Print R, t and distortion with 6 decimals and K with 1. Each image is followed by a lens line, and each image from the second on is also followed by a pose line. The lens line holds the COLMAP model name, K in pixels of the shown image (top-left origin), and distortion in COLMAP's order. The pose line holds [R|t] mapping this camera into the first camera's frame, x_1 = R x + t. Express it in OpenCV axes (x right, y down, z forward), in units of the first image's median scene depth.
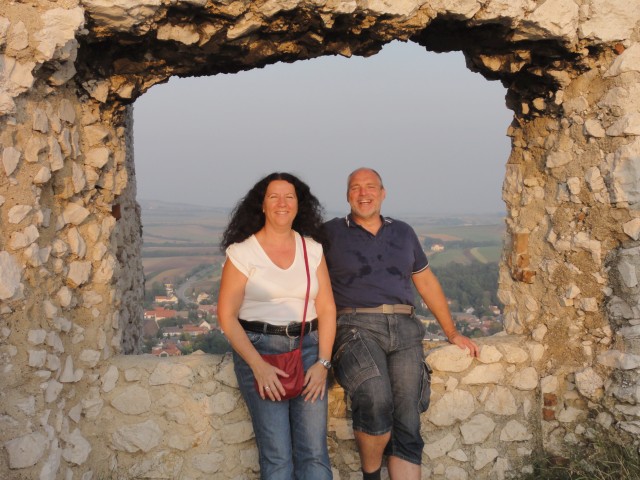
lens RADIAL K [[787.1, 0, 320.0], [0, 787.1, 240.0], [0, 0, 1]] dist [-0.007234, 0.000000]
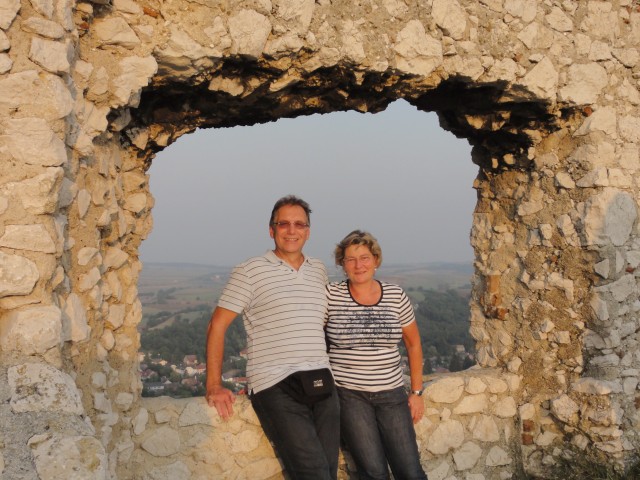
lens RADIAL K [[728.5, 0, 320.0], [0, 728.5, 240.0], [0, 0, 1]] dist [-0.013826, 0.000000]
pose [[0.988206, -0.003333, 0.153094, -0.165329], [0.013802, 0.997633, -0.067370, 0.009338], [-0.152507, 0.068689, 0.985912, 0.026688]]
